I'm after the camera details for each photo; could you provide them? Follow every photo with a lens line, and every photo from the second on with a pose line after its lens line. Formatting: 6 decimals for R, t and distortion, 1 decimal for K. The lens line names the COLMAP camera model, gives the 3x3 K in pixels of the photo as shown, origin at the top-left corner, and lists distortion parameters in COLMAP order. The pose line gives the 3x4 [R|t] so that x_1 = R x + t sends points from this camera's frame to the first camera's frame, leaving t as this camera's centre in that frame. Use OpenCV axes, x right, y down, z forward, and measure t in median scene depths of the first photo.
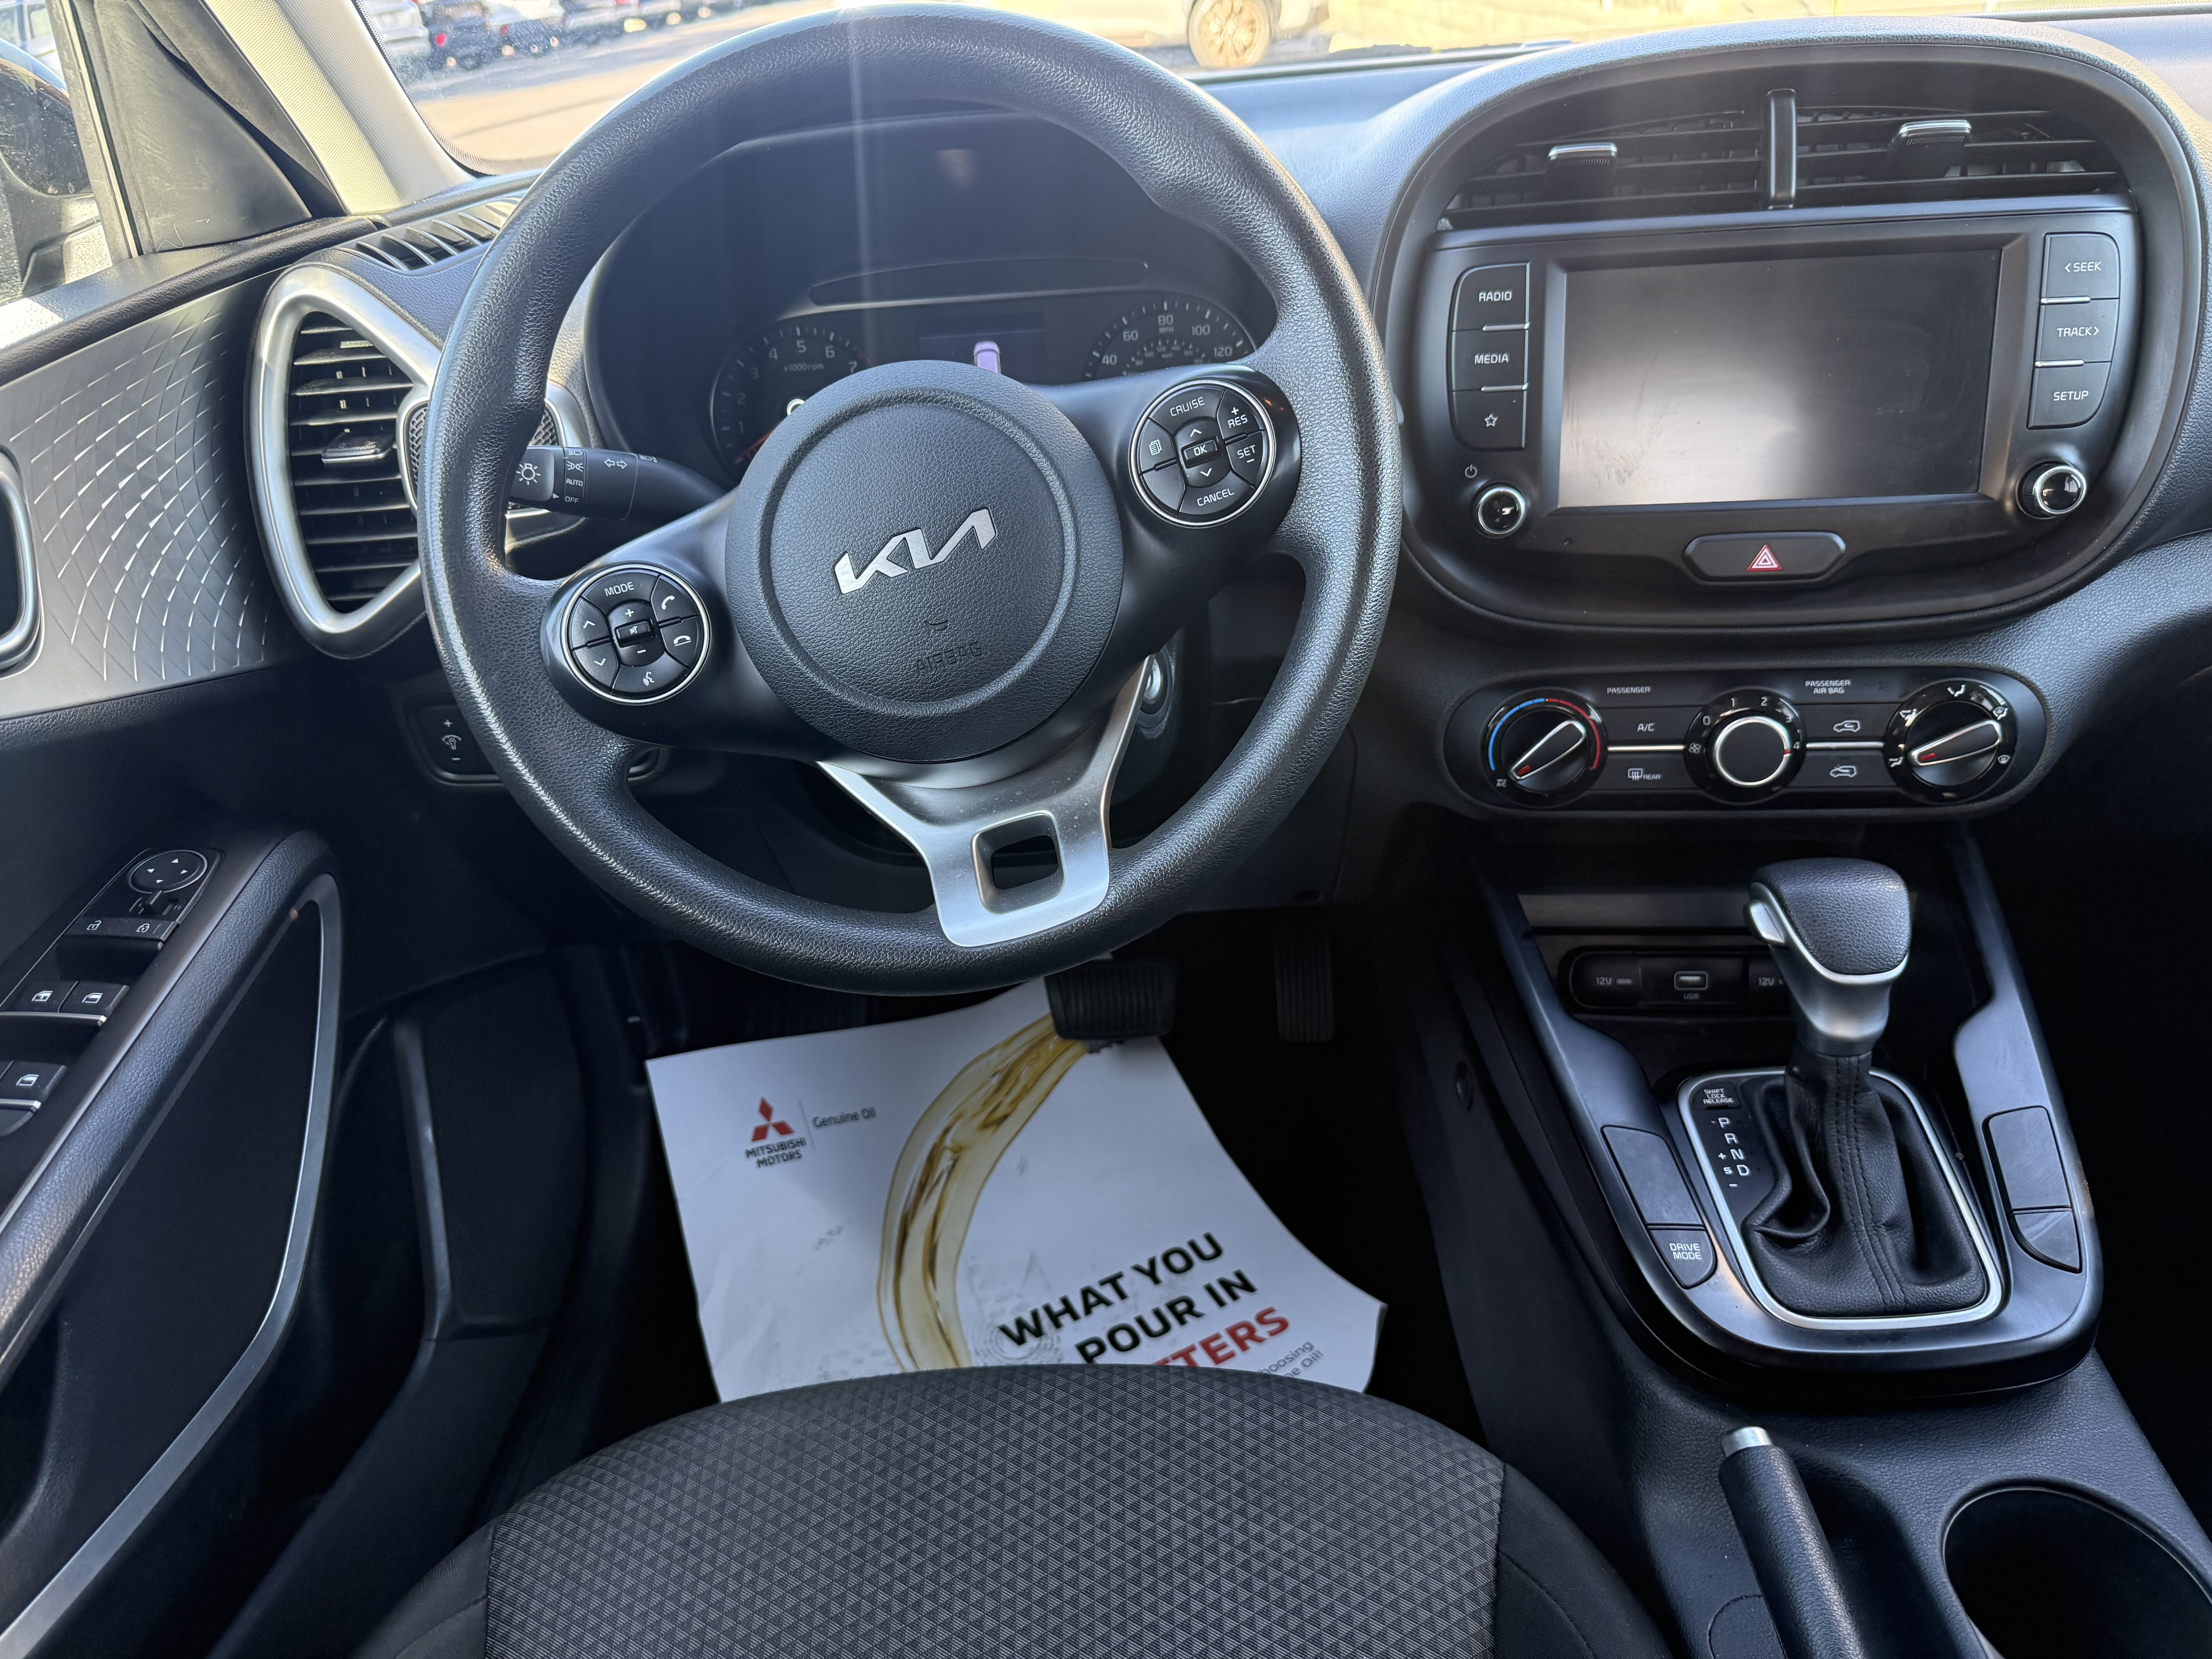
lens RADIAL K [[1607.7, 0, 1106.0], [0, 1607.7, 829.5], [0, 0, 1]] dist [-0.005484, -0.002721]
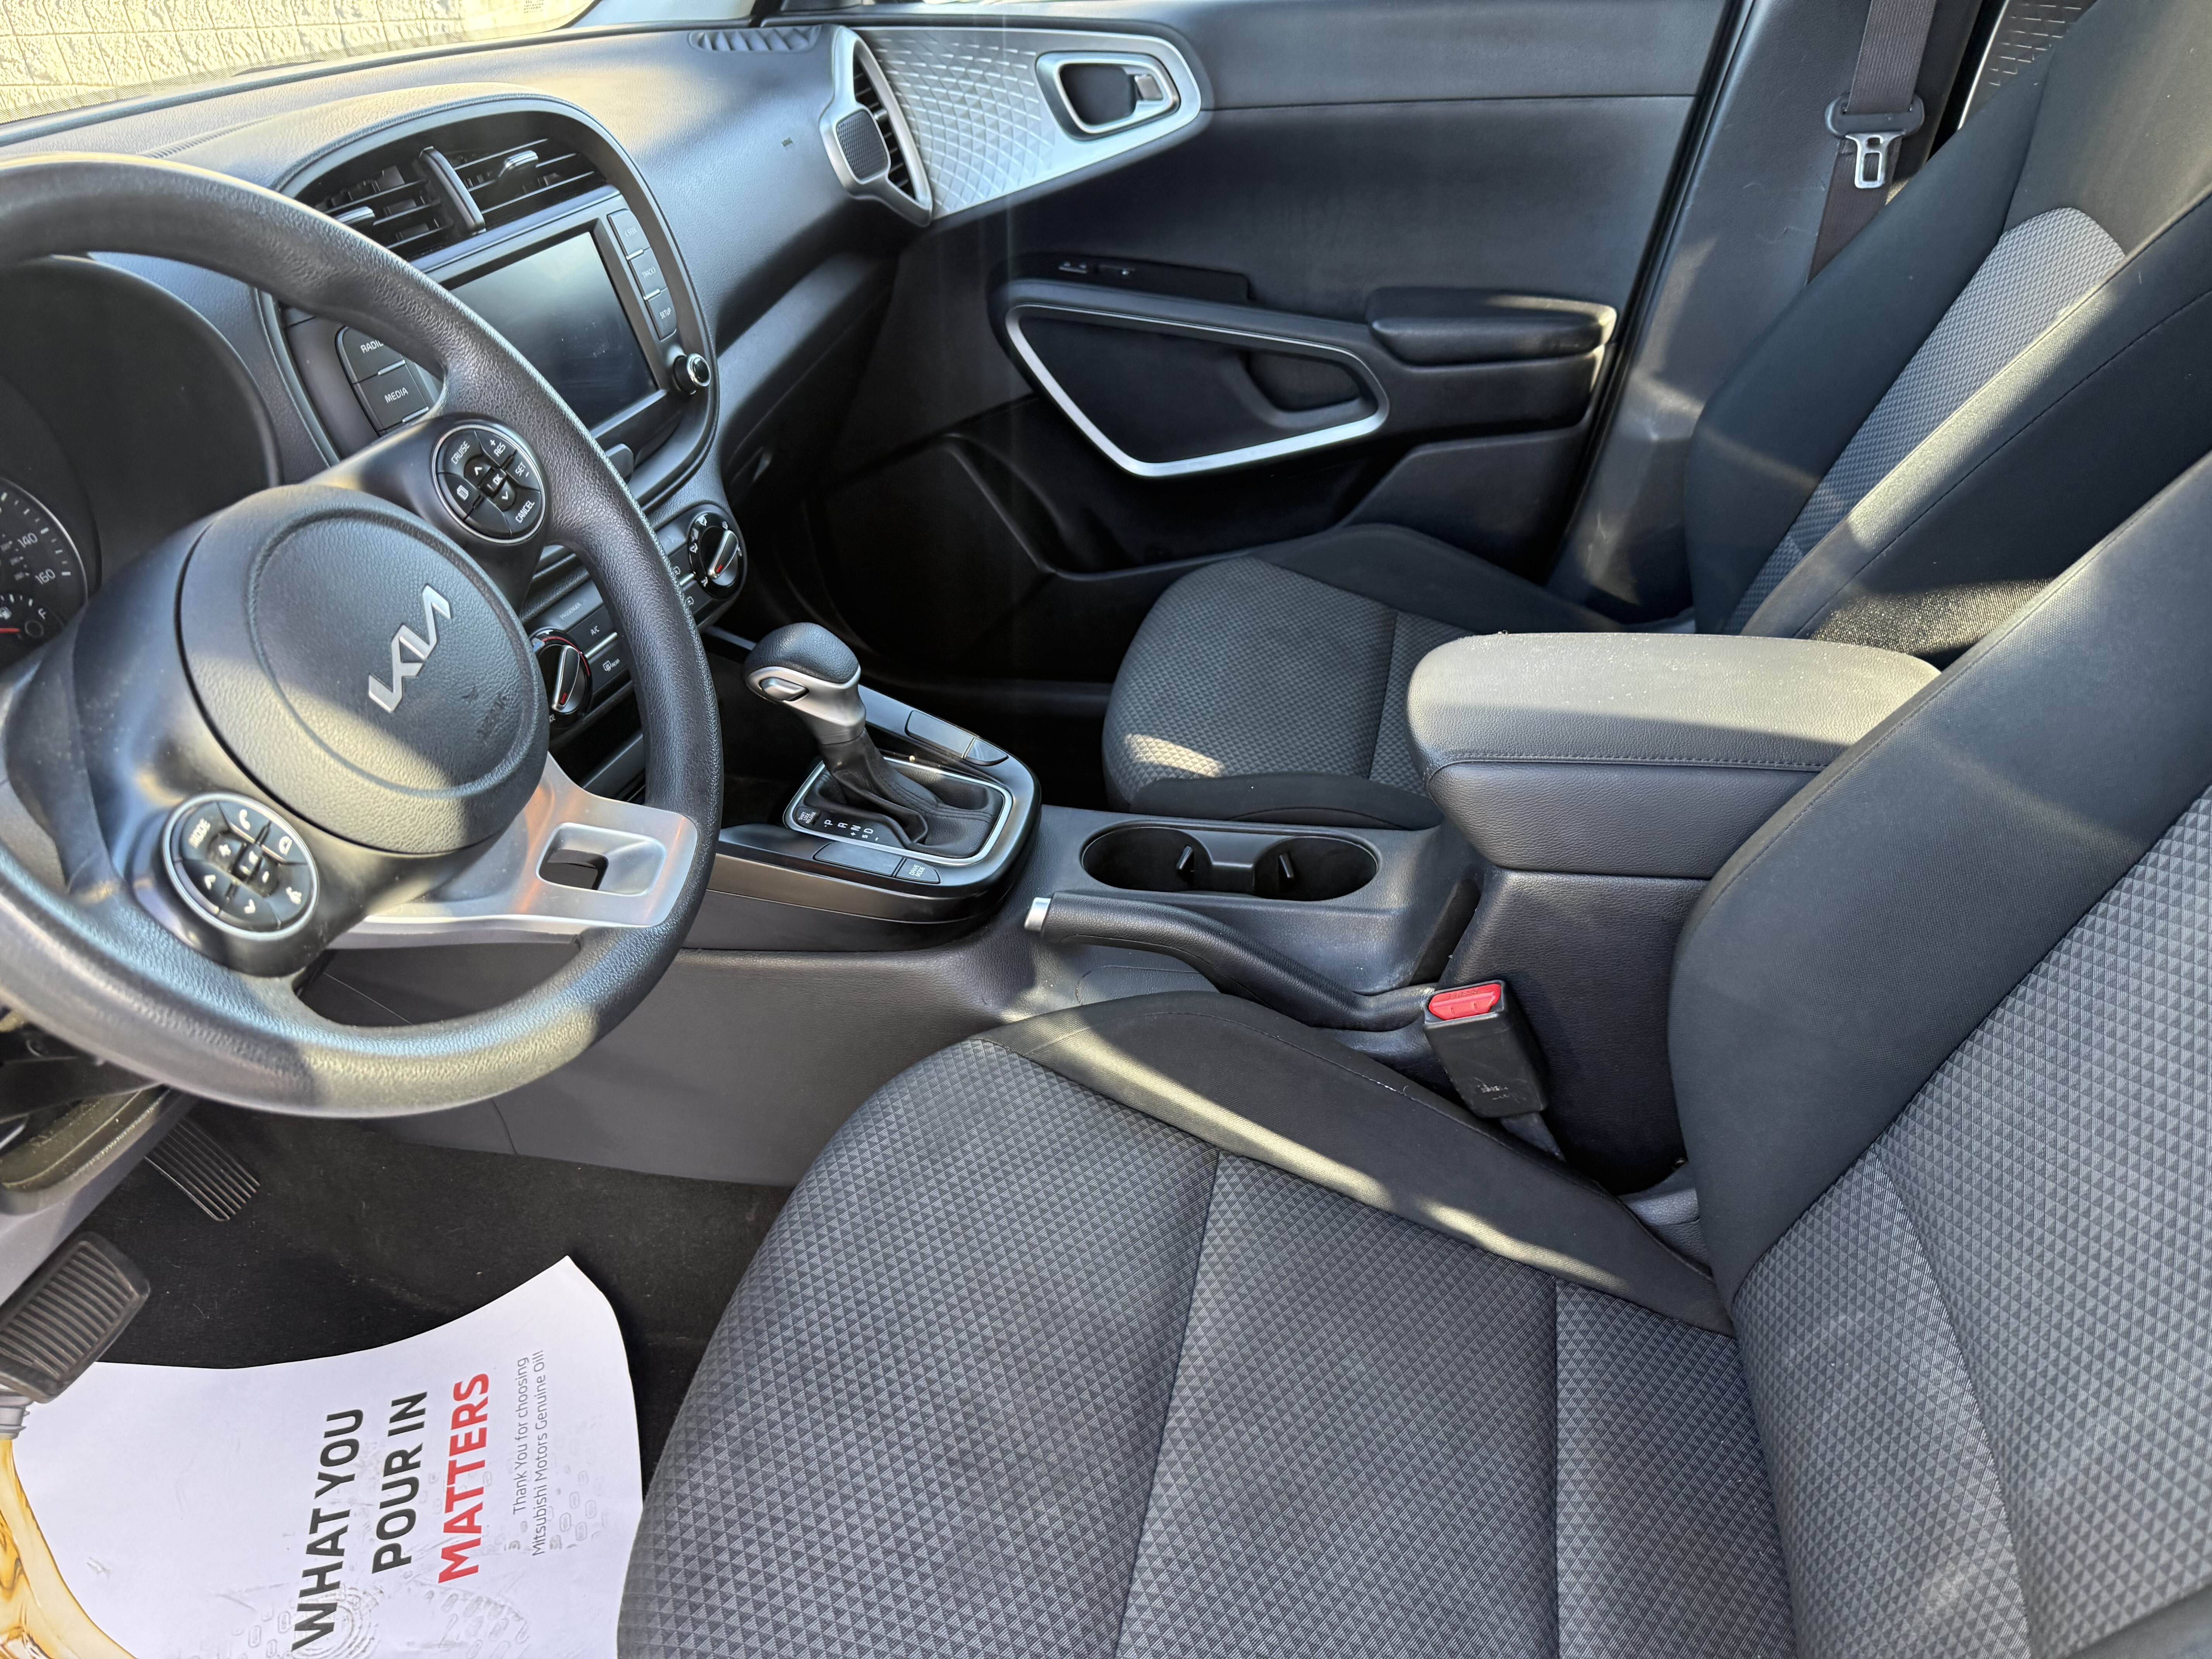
lens RADIAL K [[1541.3, 0, 1106.0], [0, 1541.3, 829.5], [0, 0, 1]] dist [0.009160, 0.000716]
pose [[0.200933, -0.486740, 0.850123, -0.477604], [0.512082, 0.792000, 0.332427, -0.093172], [-0.835104, 0.368537, 0.408390, 0.135354]]
